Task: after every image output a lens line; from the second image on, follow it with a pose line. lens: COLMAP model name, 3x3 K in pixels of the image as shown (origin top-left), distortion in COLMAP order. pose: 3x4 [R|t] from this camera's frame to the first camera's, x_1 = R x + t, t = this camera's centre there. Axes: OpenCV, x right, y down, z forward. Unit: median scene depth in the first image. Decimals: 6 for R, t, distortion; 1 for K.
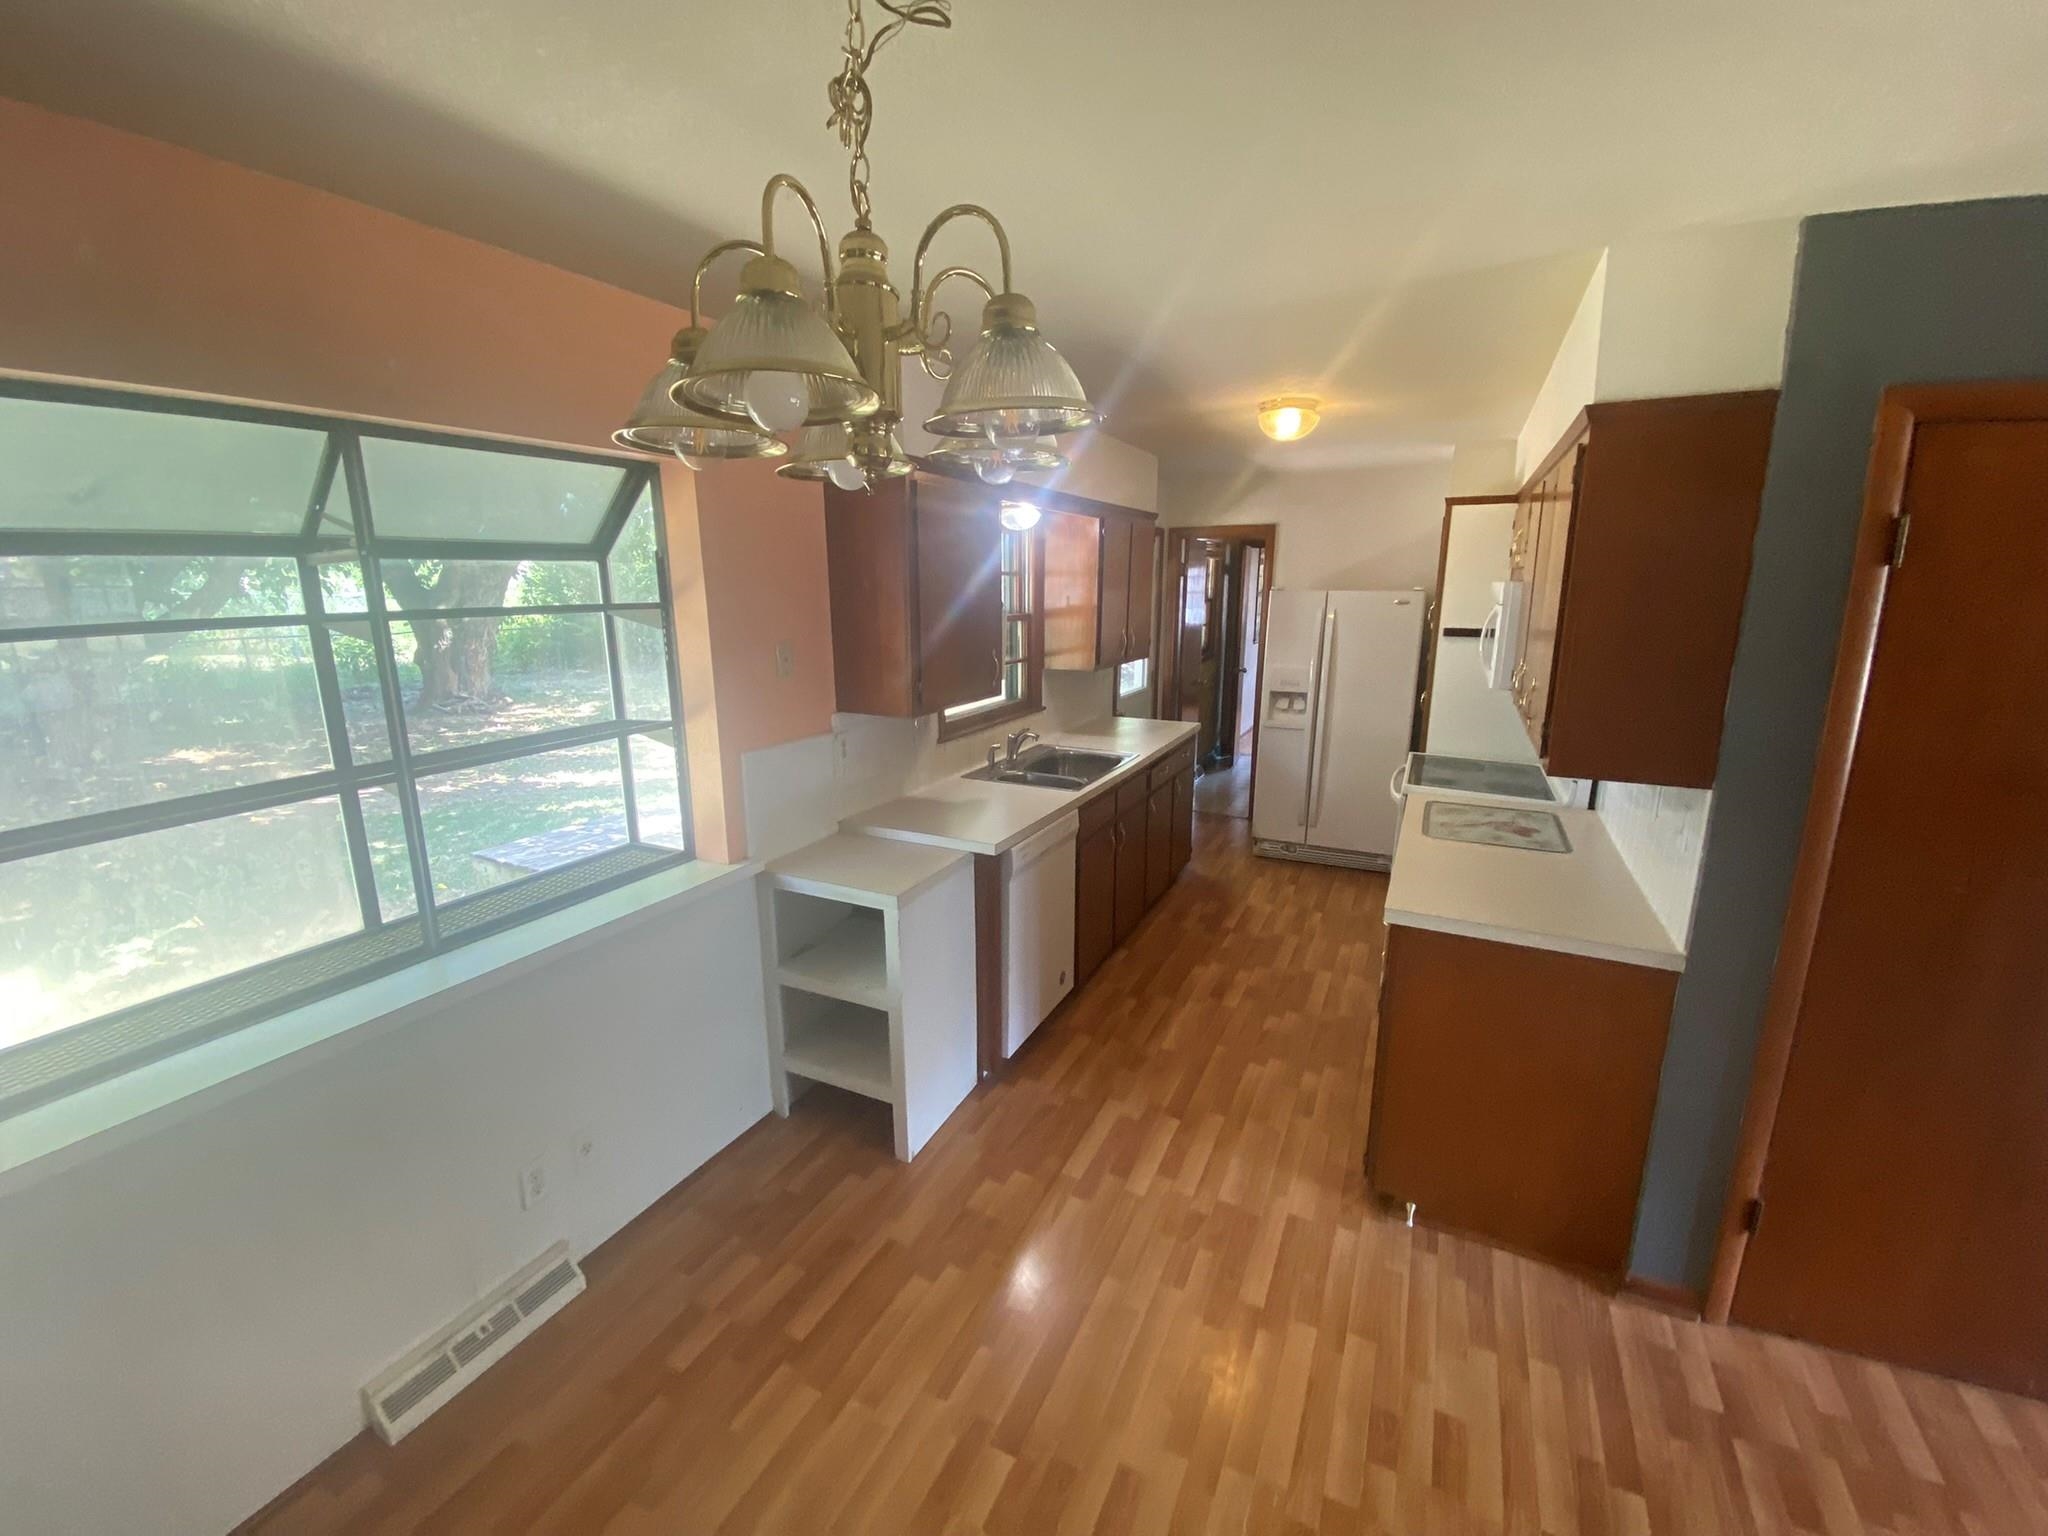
lens RADIAL K [[832.3, 0, 1032.4], [0, 832.3, 765.0], [0, 0, 1]] dist [0.000855, -0.011345]
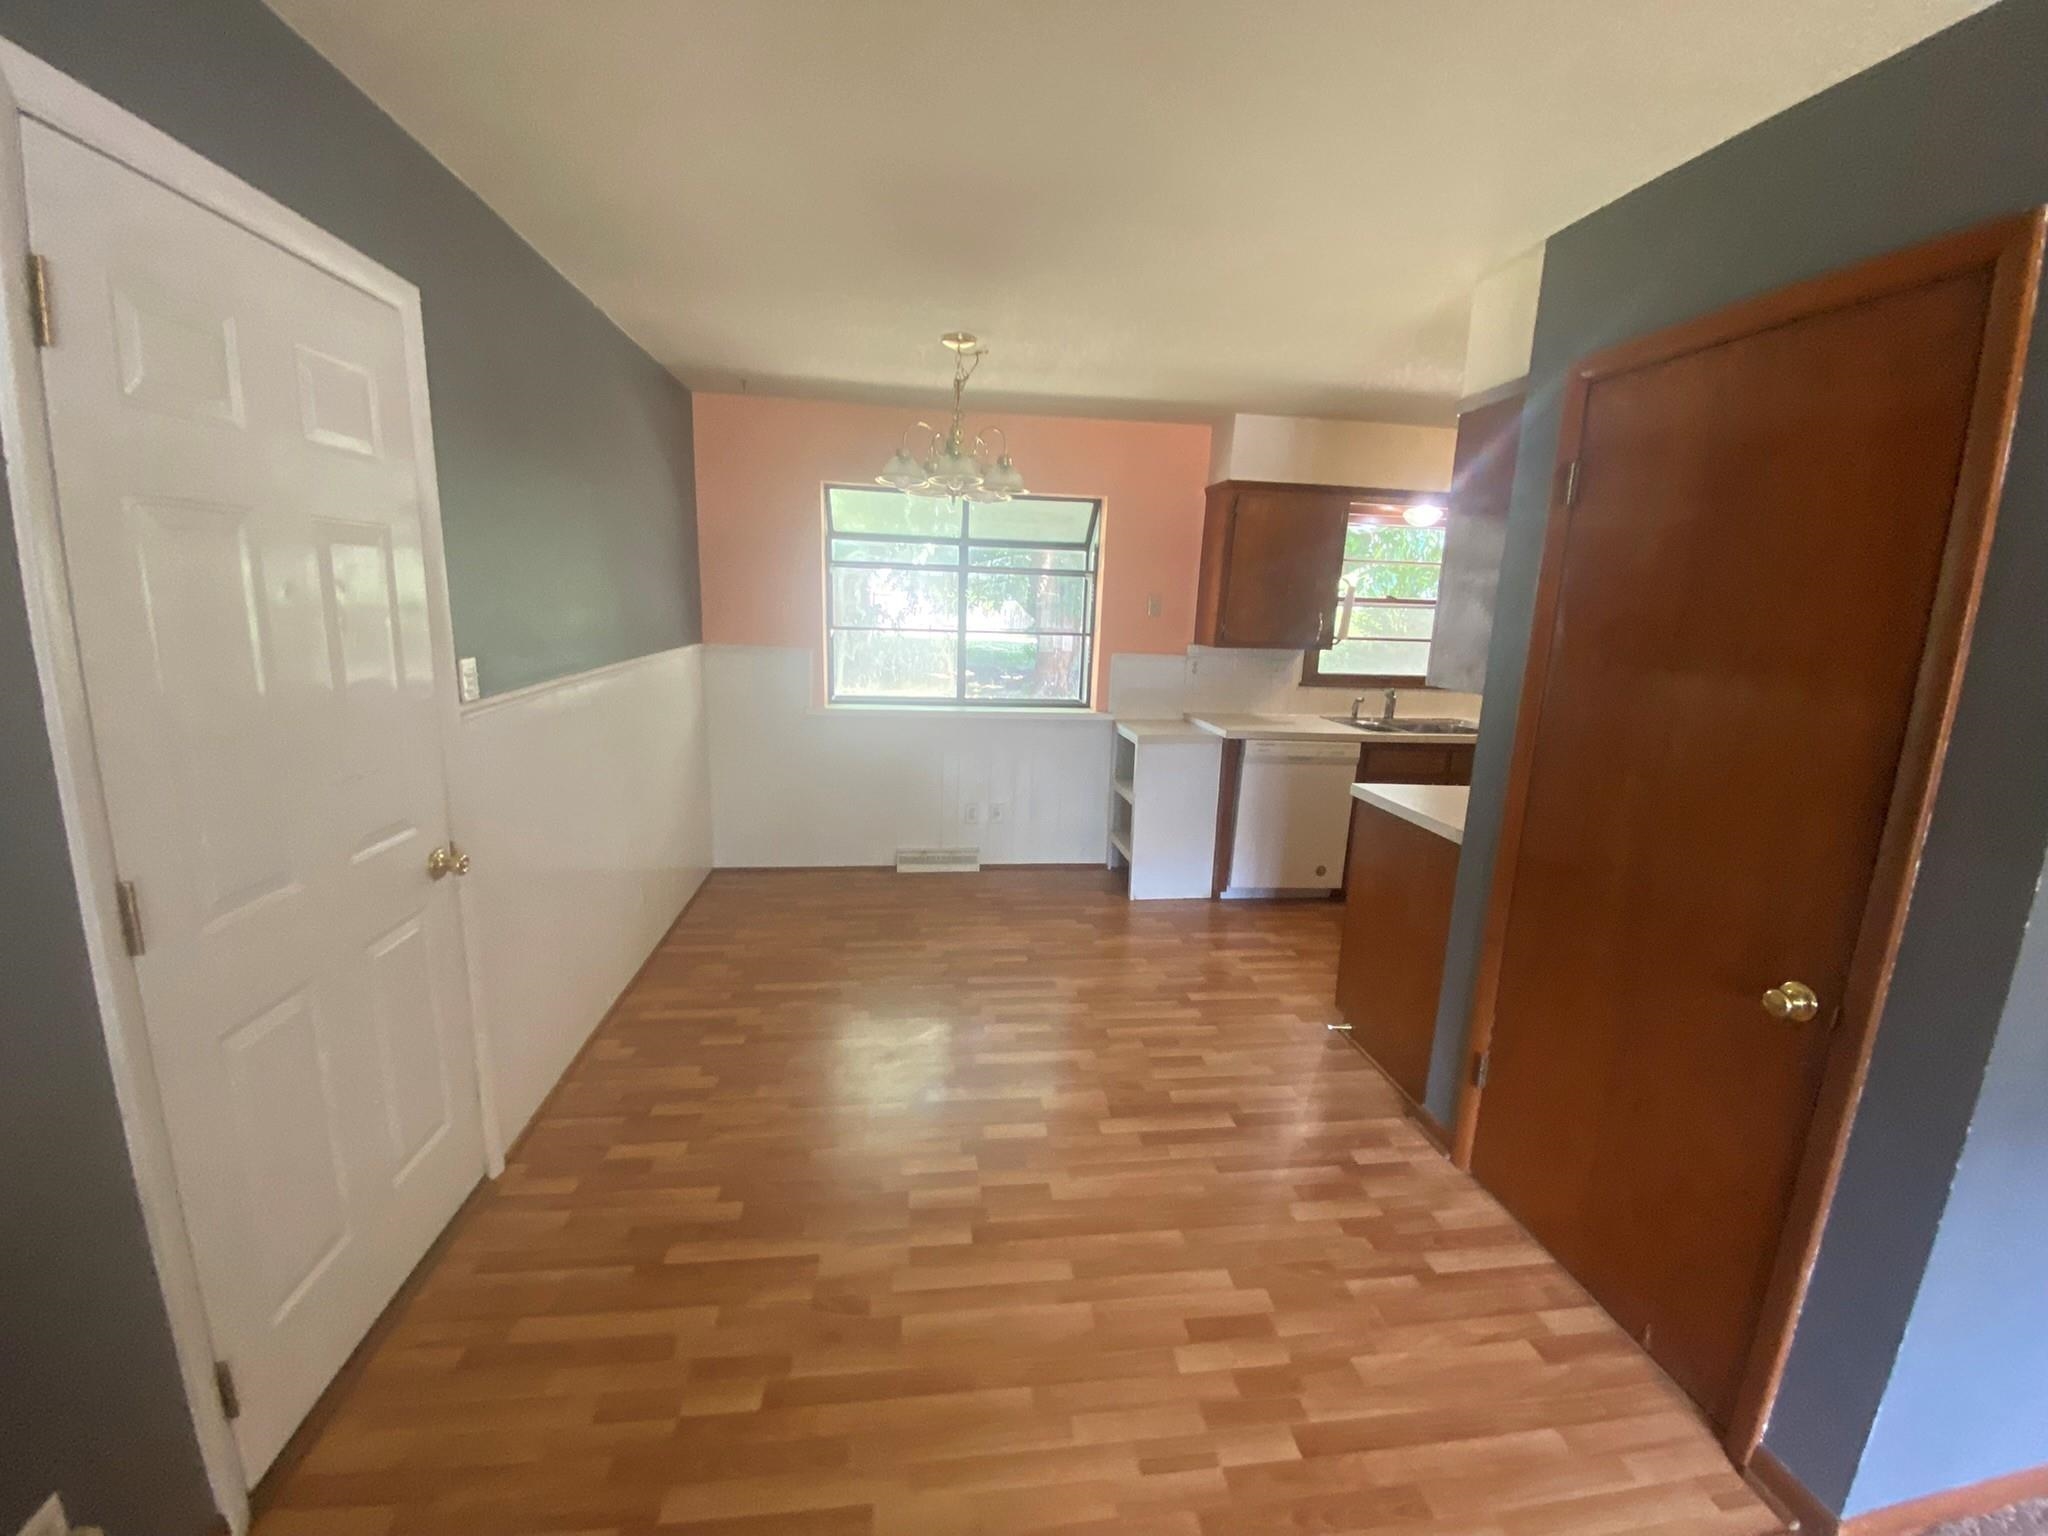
lens RADIAL K [[832.3, 0, 1032.4], [0, 832.3, 765.0], [0, 0, 1]] dist [0.000855, -0.011345]
pose [[0.560018, 0.181494, -0.808356, 1.067954], [-0.224662, 0.972418, 0.062687, 0.152642], [0.797438, 0.146501, 0.585347, -0.191674]]
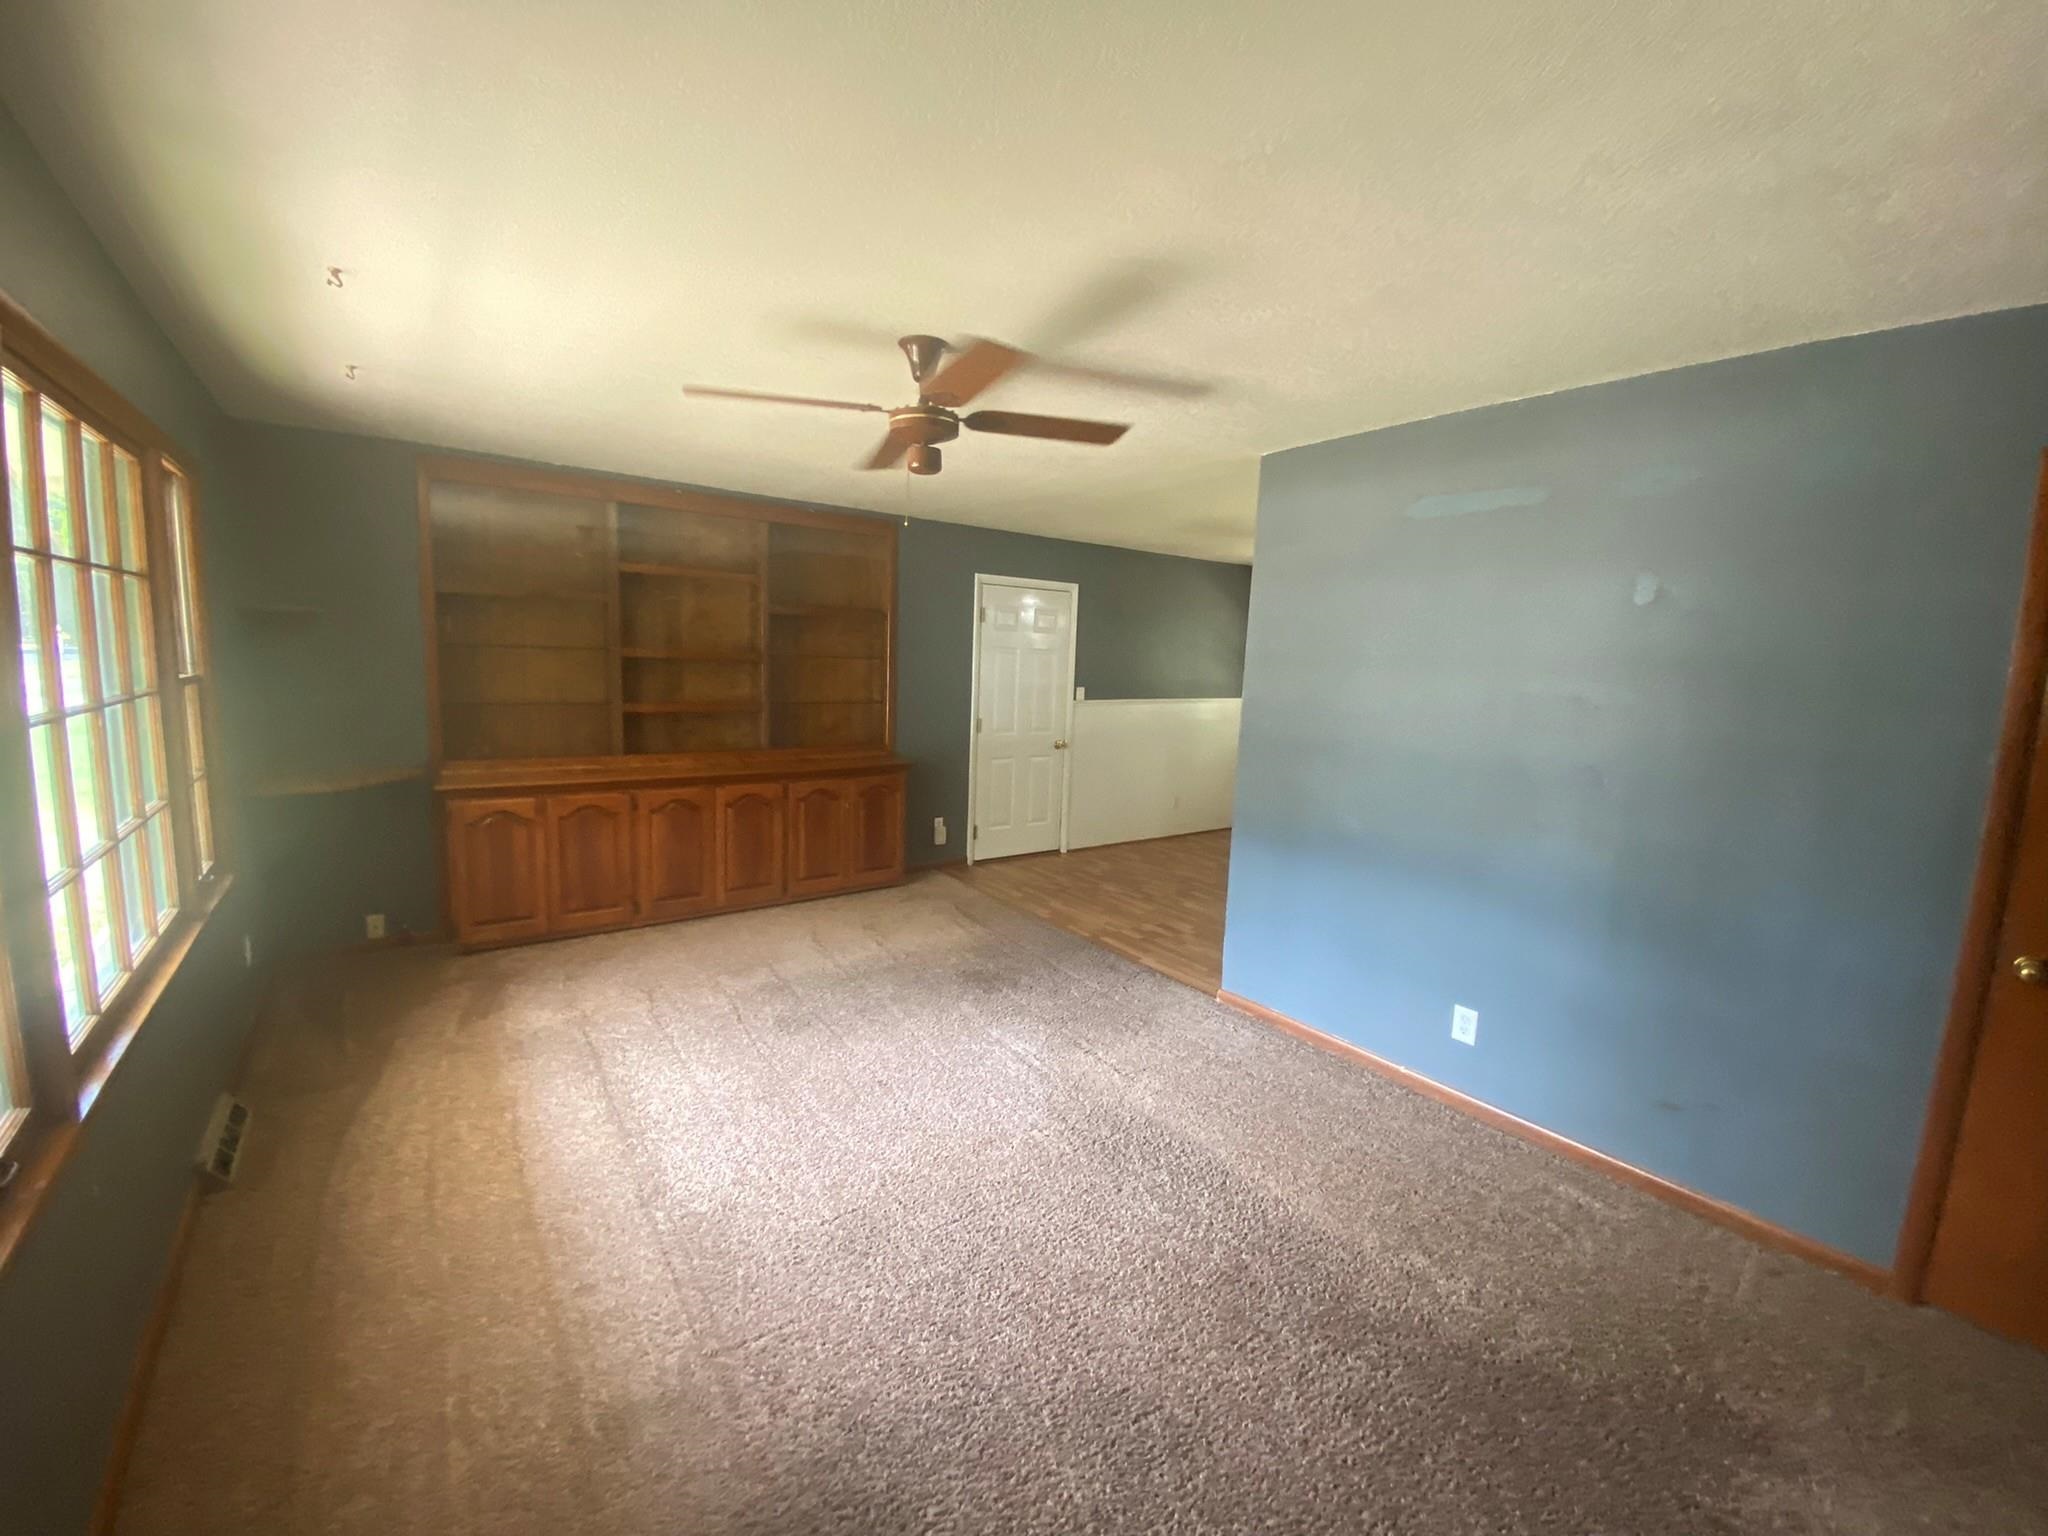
lens RADIAL K [[832.3, 0, 1032.4], [0, 832.3, 765.0], [0, 0, 1]] dist [0.000855, -0.011345]
pose [[-0.446518, 0.093686, -0.889856, 2.515050], [-0.243147, 0.944376, 0.221435, -0.086206], [0.861104, 0.315241, -0.398902, 0.809444]]
